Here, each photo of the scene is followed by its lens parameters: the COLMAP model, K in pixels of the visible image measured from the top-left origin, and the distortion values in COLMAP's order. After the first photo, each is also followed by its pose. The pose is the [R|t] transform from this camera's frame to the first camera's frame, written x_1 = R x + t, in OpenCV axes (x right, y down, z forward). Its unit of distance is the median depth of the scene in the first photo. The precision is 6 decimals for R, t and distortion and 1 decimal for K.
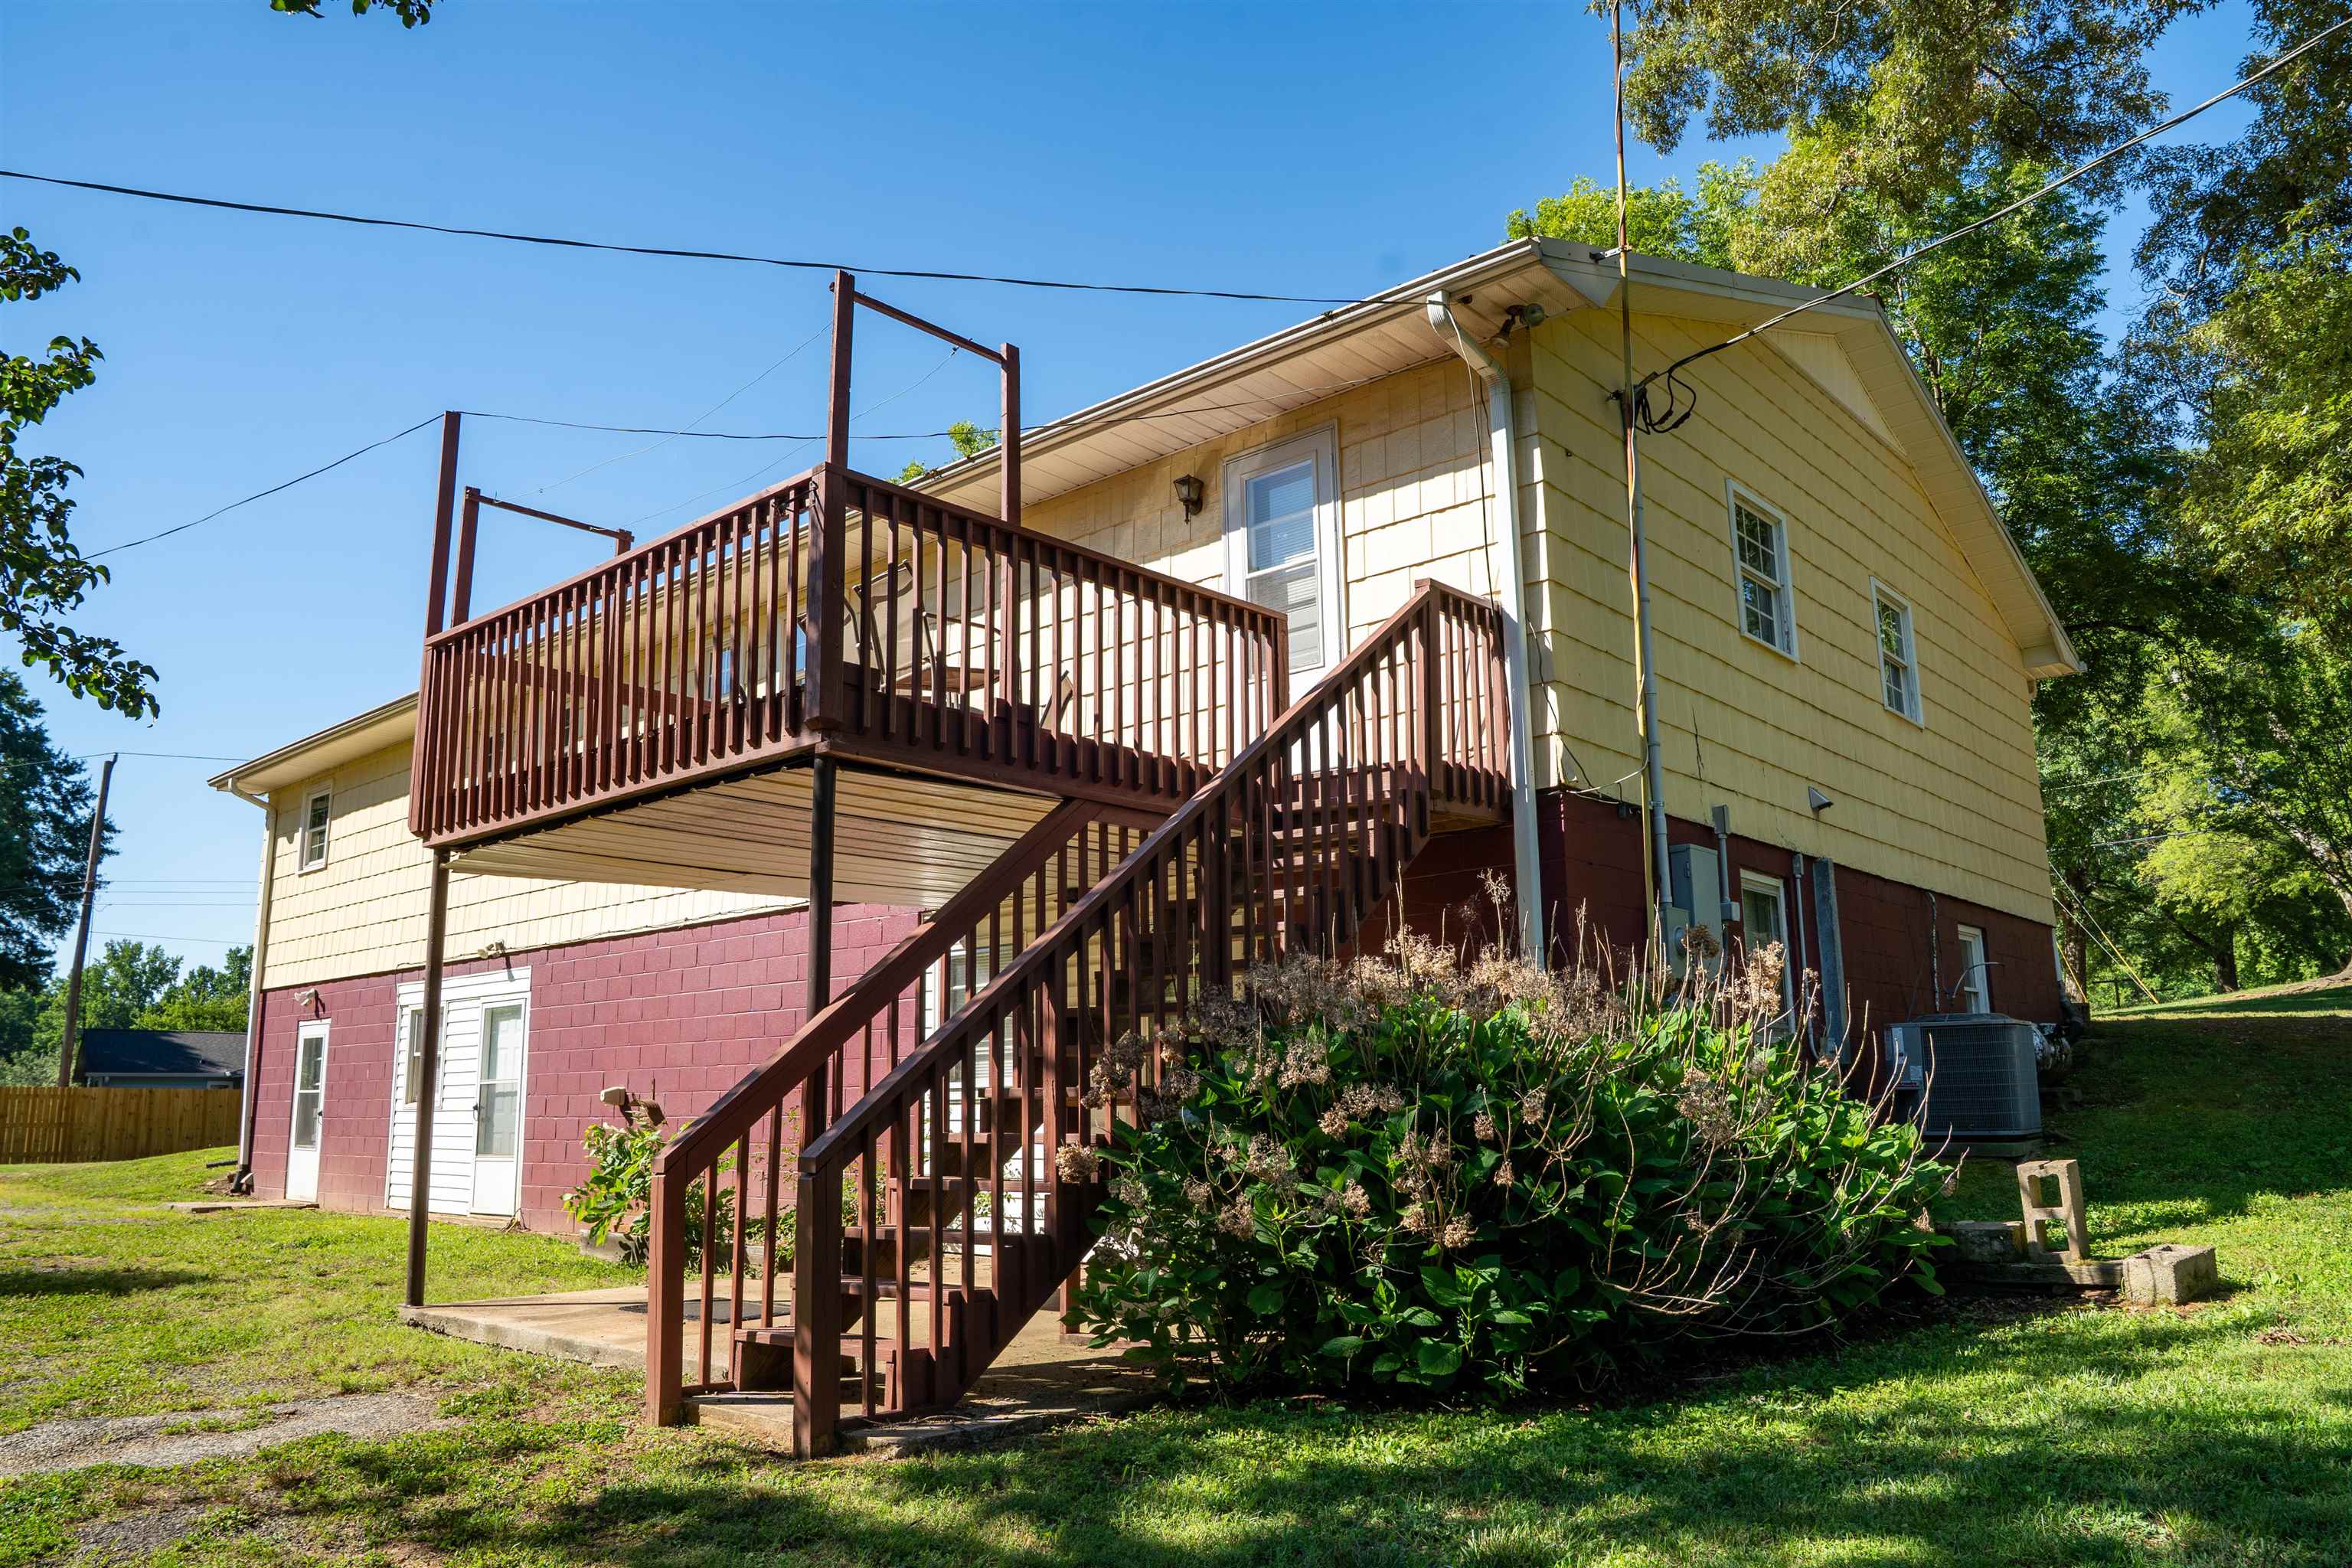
lens RADIAL K [[1661.7, 0, 1163.8], [0, 1661.7, 780.9], [0, 0, 1]] dist [-0.141913, 0.114183]
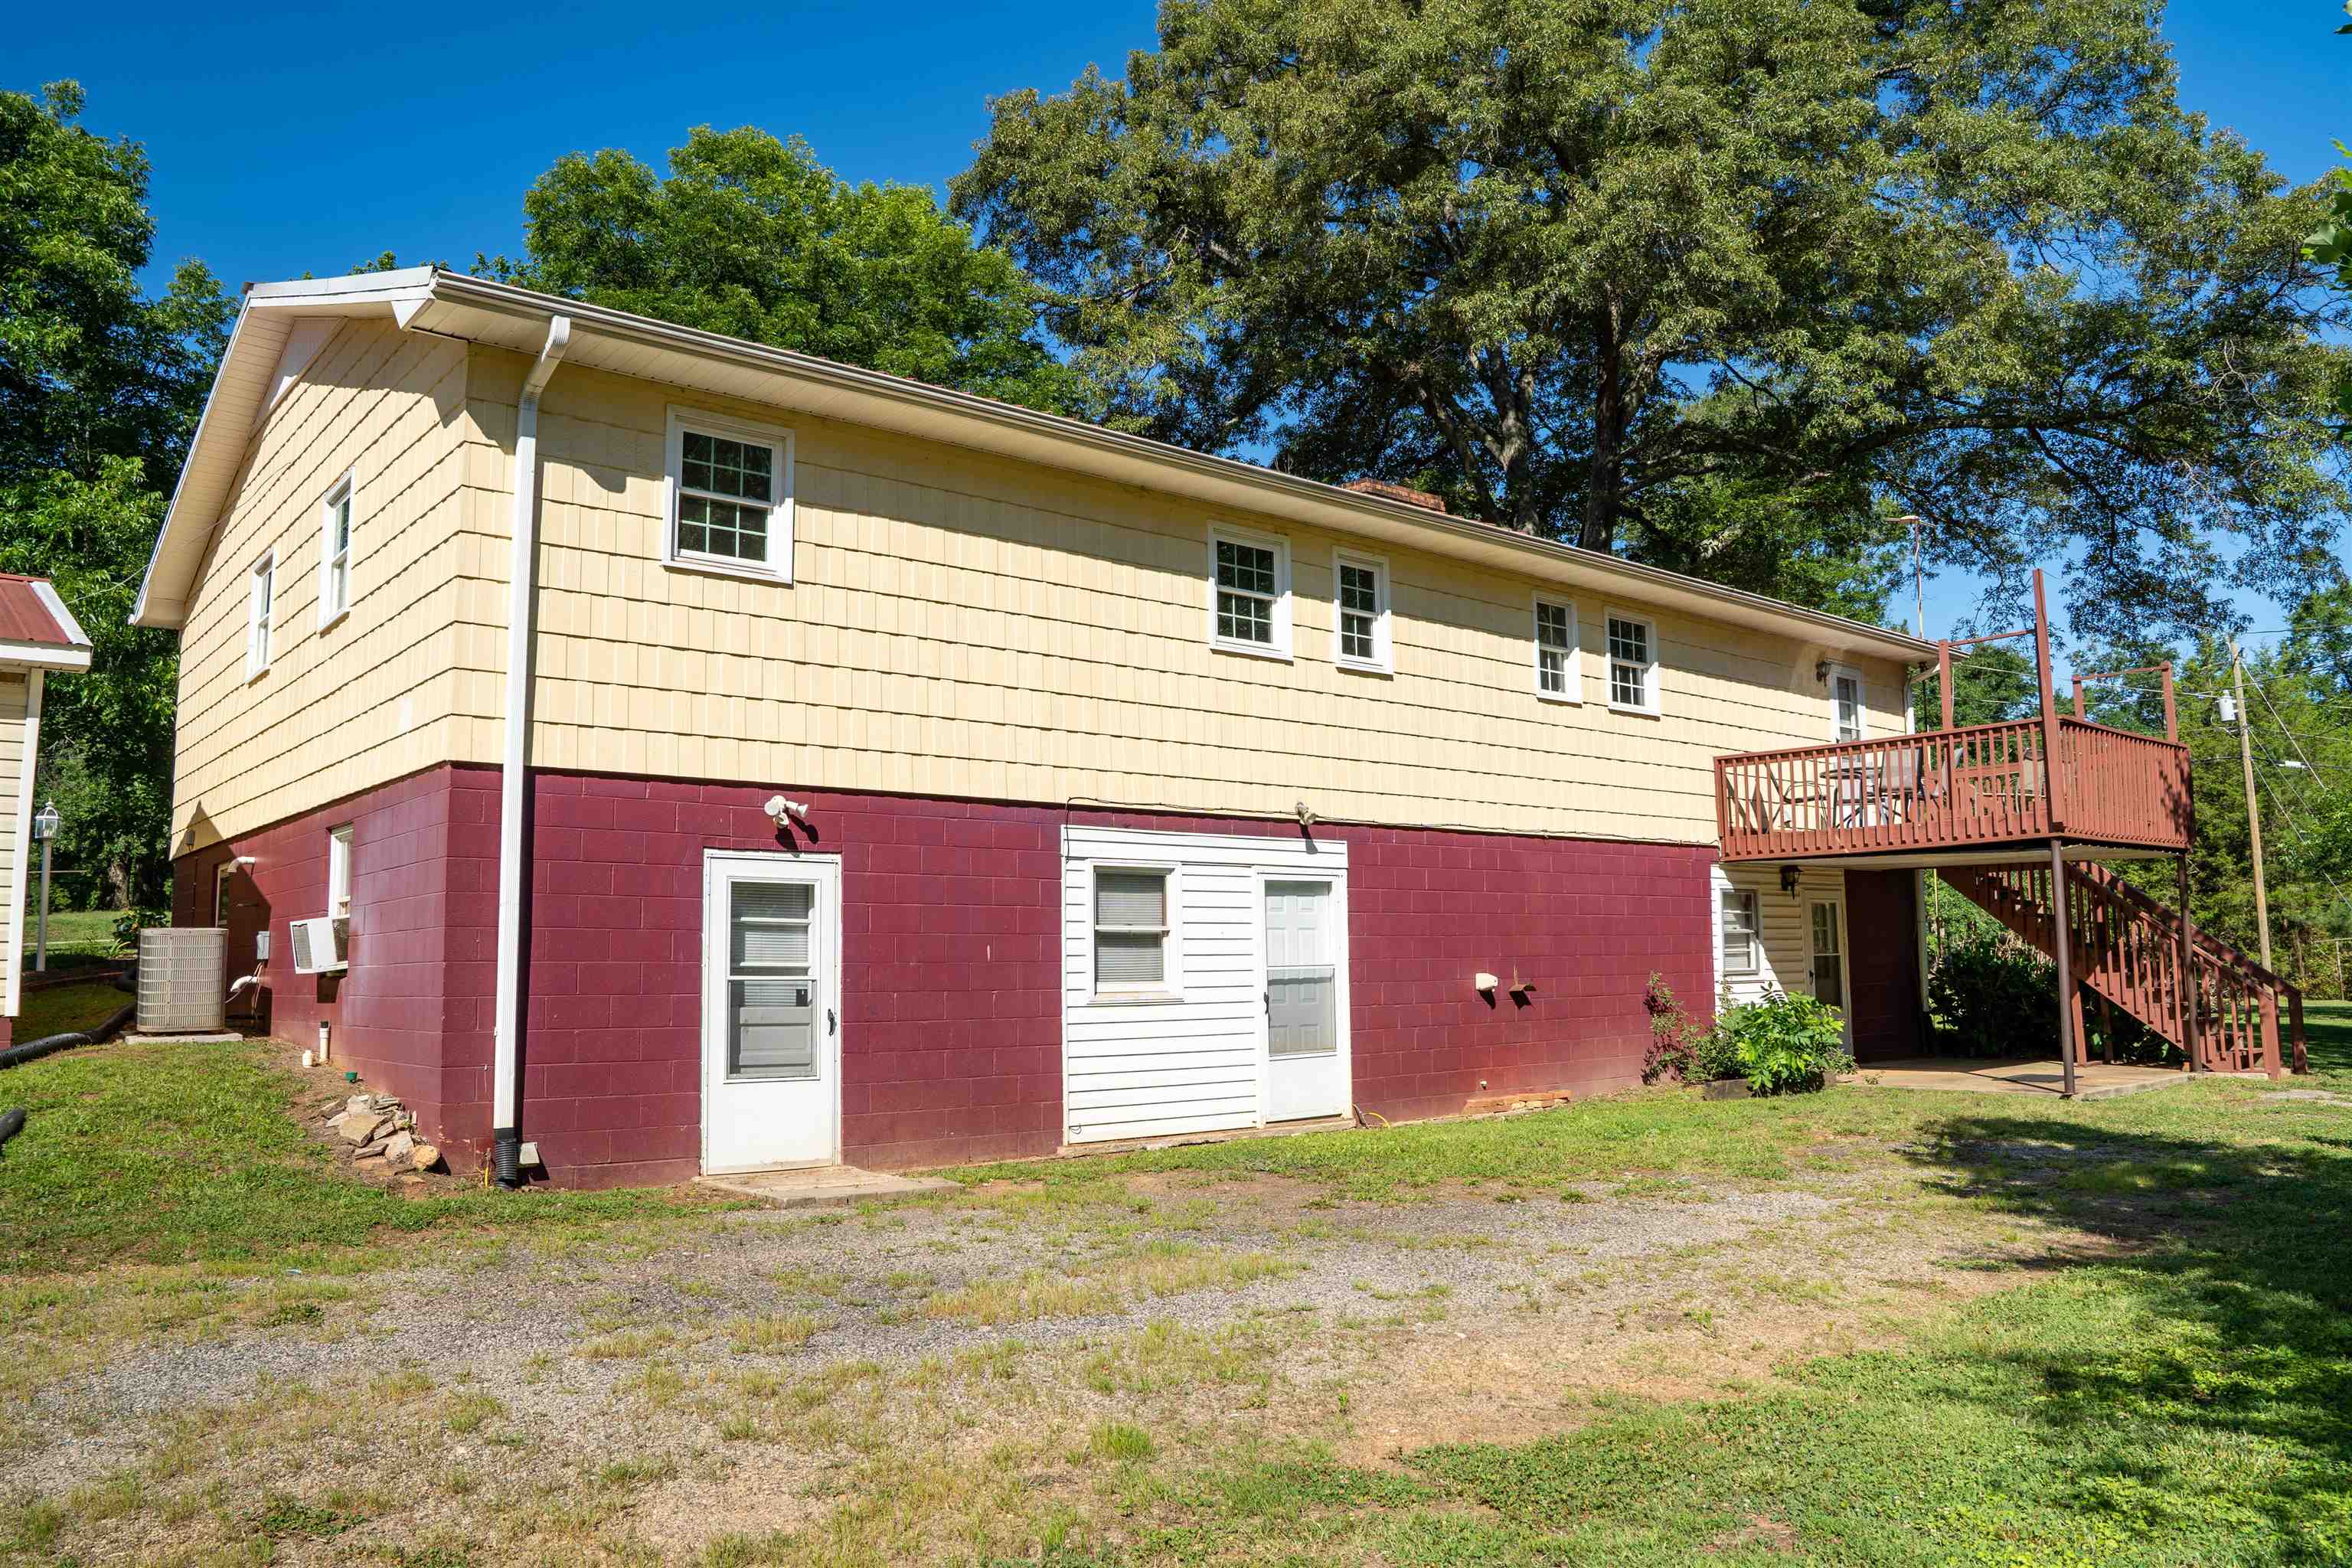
lens RADIAL K [[1661.7, 0, 1163.8], [0, 1661.7, 780.9], [0, 0, 1]] dist [-0.141913, 0.114183]
pose [[0.152484, 0.127374, 0.980064, -1.273730], [-0.188753, 0.977160, -0.097629, 0.185624], [-0.970114, -0.170103, 0.173043, 0.928419]]
